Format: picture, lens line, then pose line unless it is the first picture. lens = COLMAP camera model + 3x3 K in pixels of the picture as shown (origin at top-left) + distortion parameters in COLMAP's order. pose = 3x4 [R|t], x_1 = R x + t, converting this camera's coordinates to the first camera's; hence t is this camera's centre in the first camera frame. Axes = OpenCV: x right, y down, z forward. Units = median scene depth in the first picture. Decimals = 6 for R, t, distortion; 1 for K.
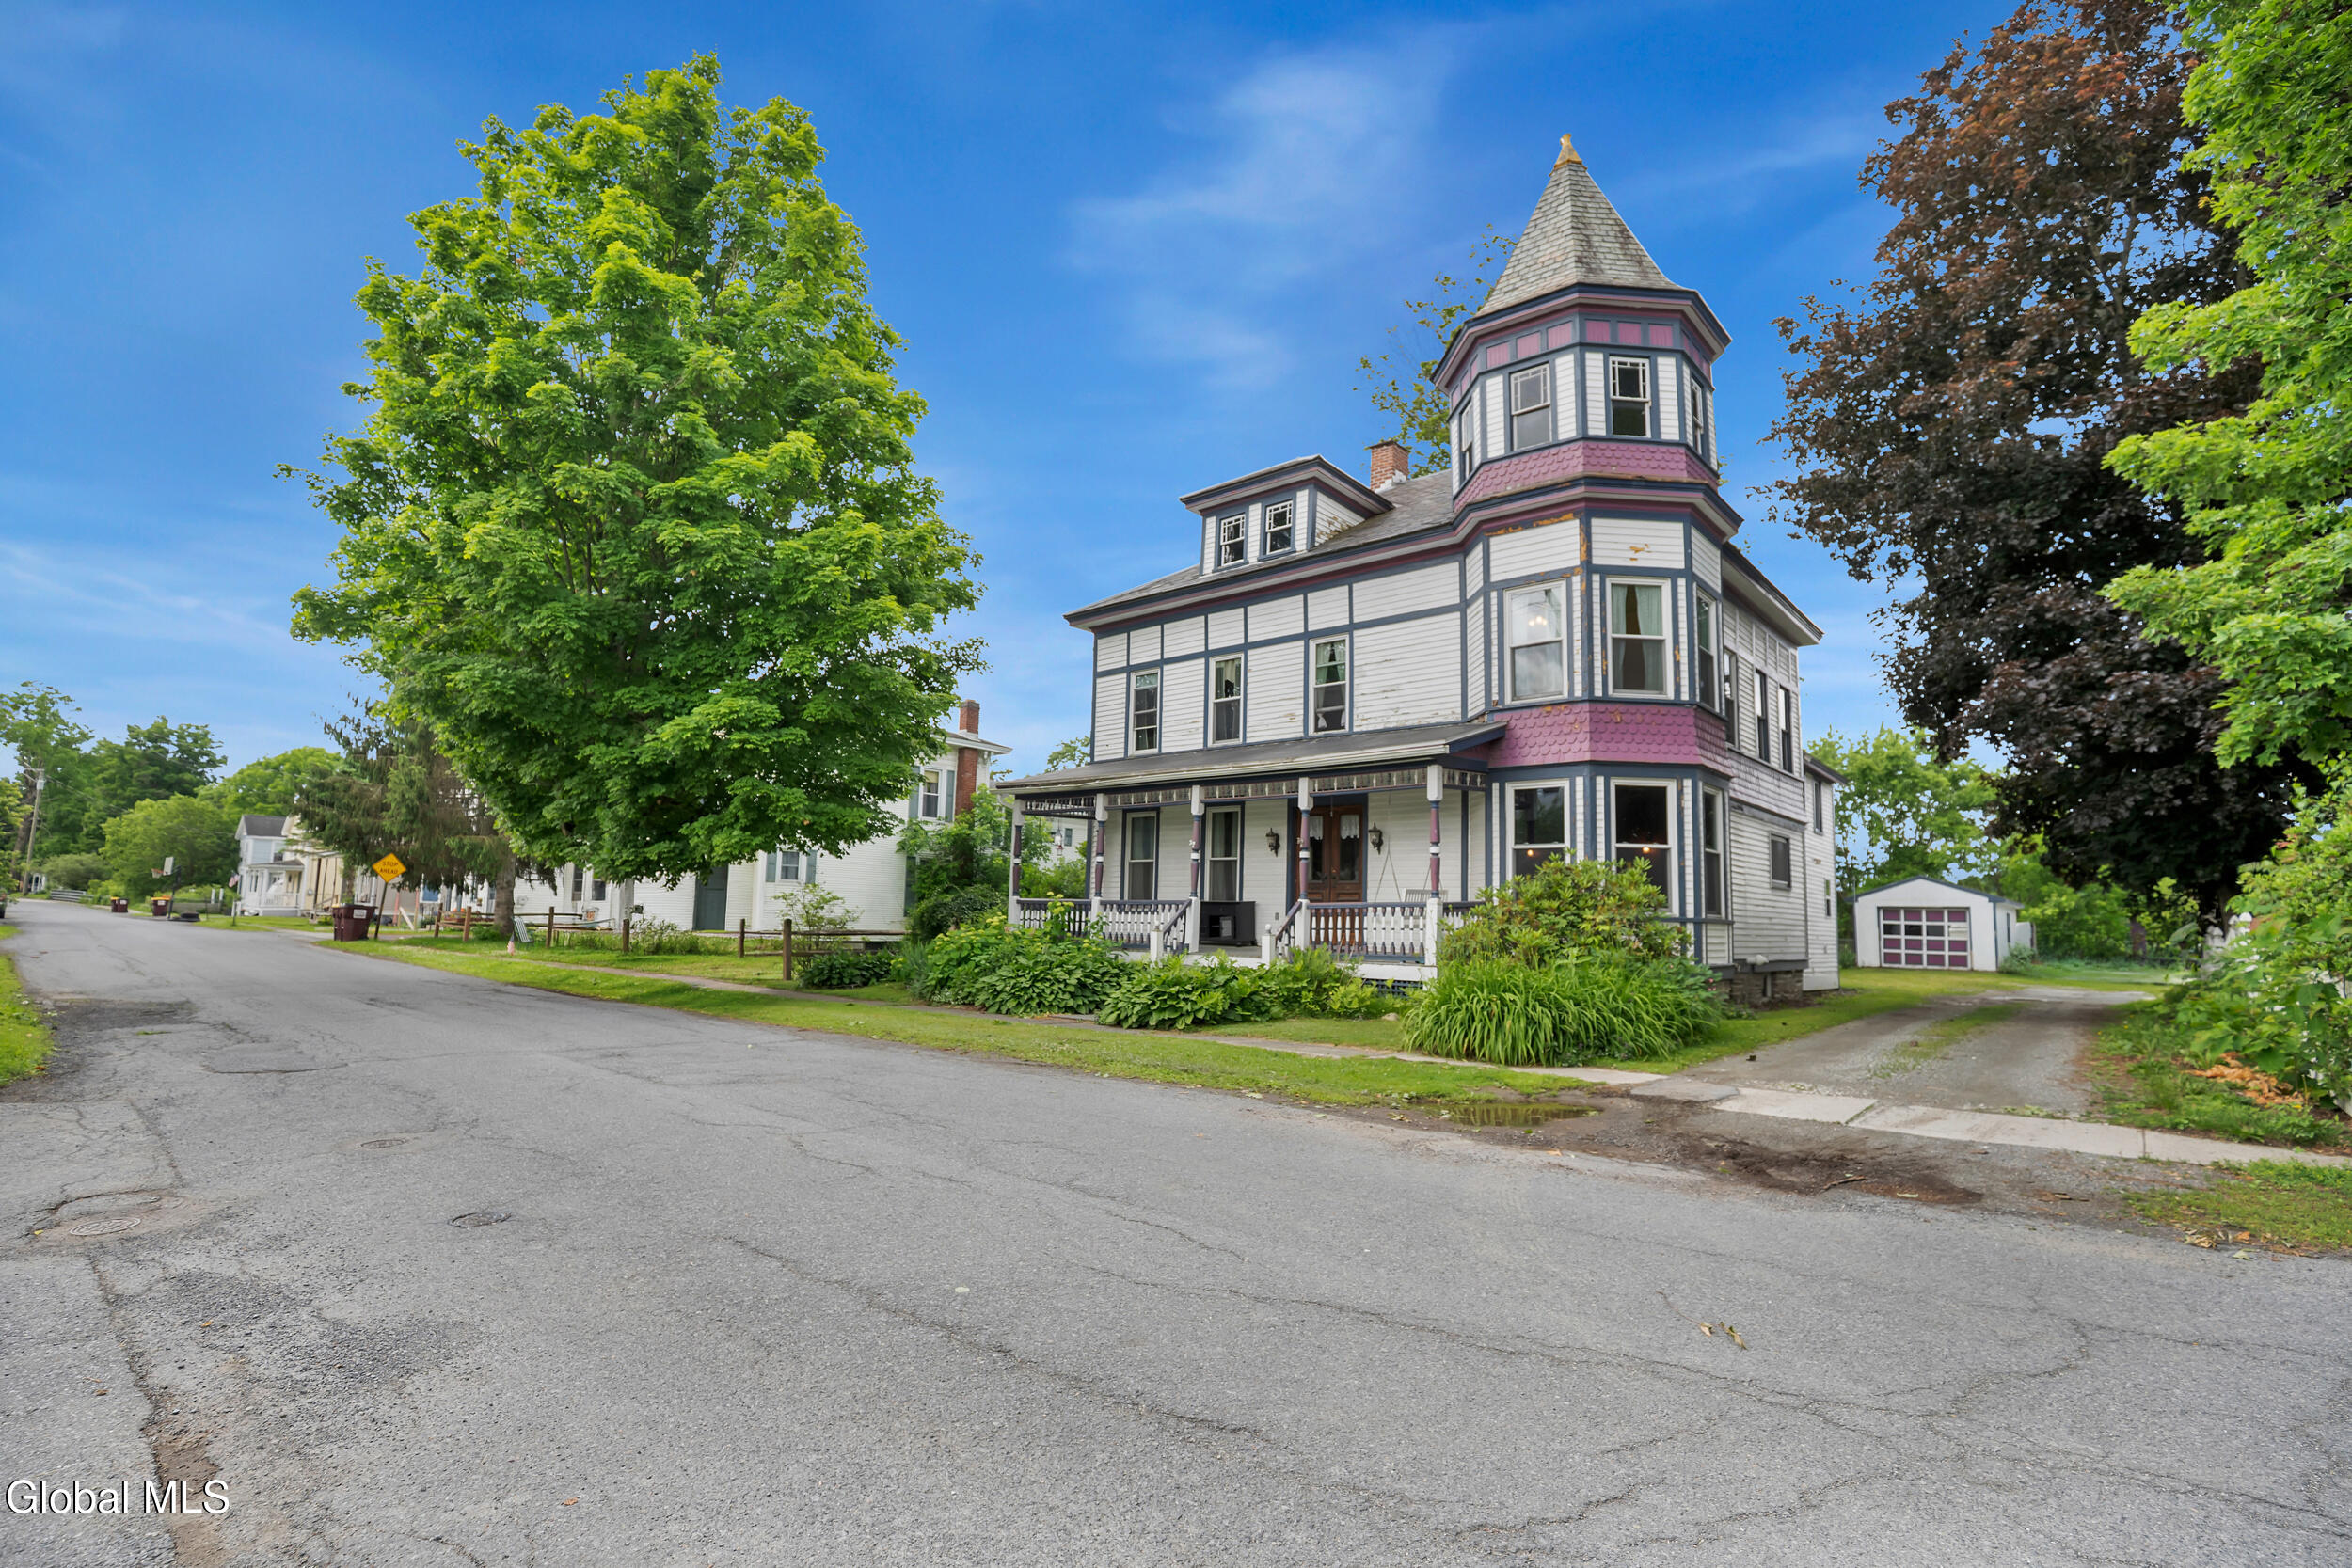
lens RADIAL K [[1137.4, 0, 1176.5], [0, 1137.4, 784.2], [0, 0, 1]] dist [-0.028127, 0.001045]
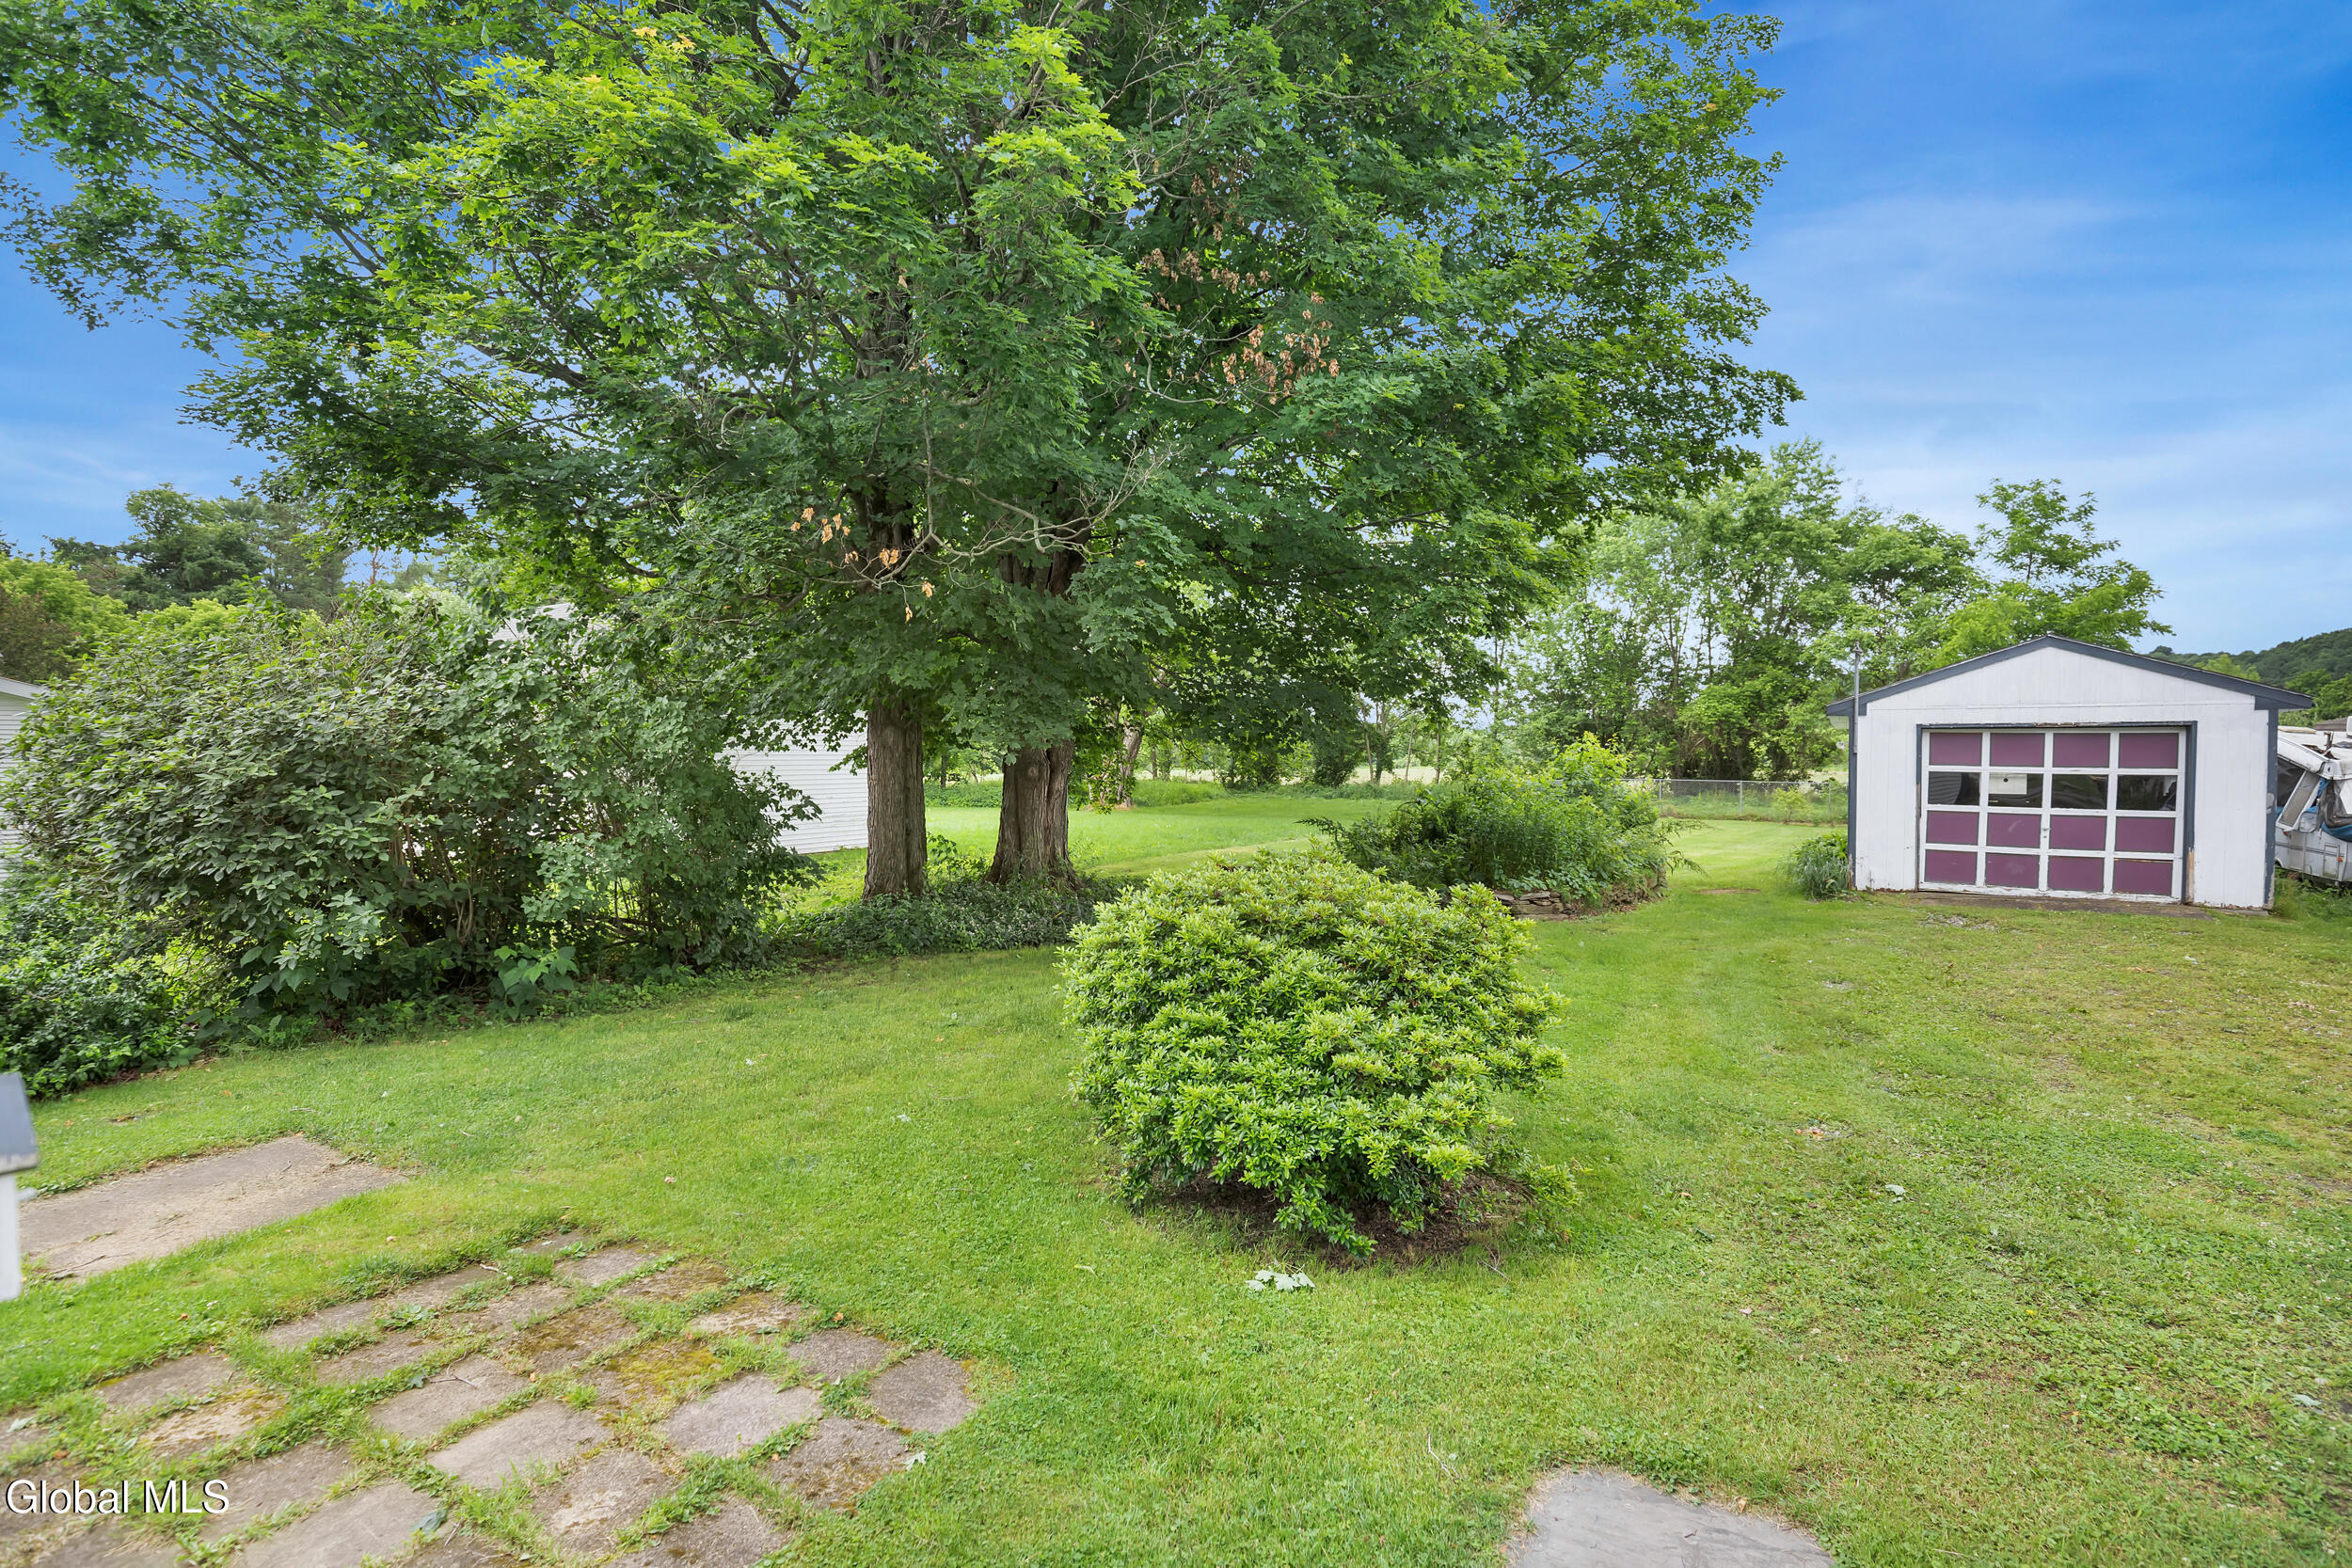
lens RADIAL K [[1137.4, 0, 1175.4], [0, 1137.4, 782.7], [0, 0, 1]] dist [-0.028127, 0.001045]
pose [[0.984763, -0.026735, 0.171832, 0.330702], [0.001626, 0.989484, 0.144633, 0.075541], [-0.173892, -0.142150, 0.974451, 0.697571]]
